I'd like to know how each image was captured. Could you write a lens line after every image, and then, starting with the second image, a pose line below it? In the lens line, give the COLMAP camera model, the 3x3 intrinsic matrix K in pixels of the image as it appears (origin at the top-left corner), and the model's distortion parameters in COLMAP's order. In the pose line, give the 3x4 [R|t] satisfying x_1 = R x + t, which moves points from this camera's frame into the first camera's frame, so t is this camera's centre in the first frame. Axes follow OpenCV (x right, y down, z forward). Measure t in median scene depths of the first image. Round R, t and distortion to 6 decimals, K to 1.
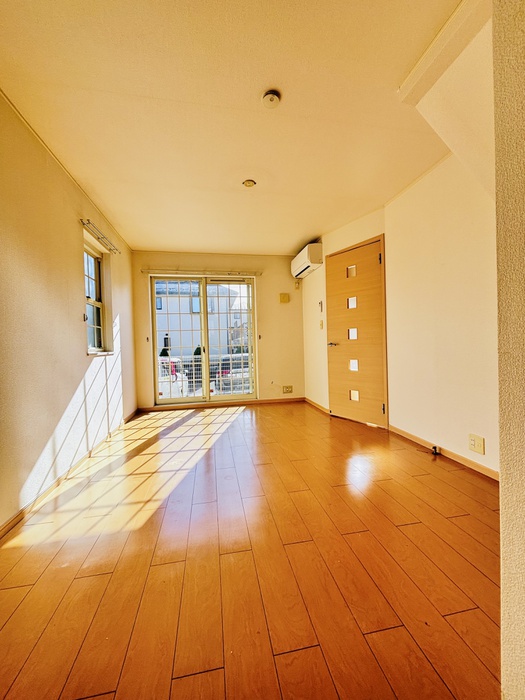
lens RADIAL K [[282.4, 0, 262.5], [0, 282.4, 350.0], [0, 0, 1]] dist [0.000328, 0.000017]
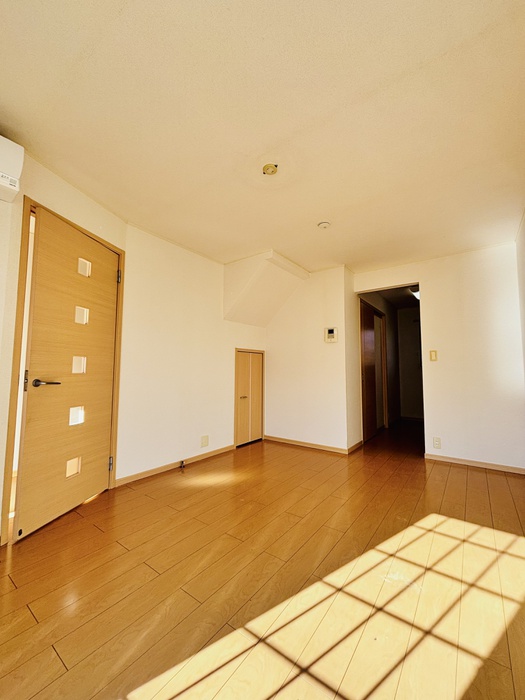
lens RADIAL K [[282.4, 0, 262.5], [0, 282.4, 350.0], [0, 0, 1]] dist [0.000328, 0.000017]
pose [[-0.685249, 0.077745, 0.724148, -0.485316], [0.025650, 0.996246, -0.082685, -0.032756], [-0.727857, -0.038085, -0.684670, 1.342350]]
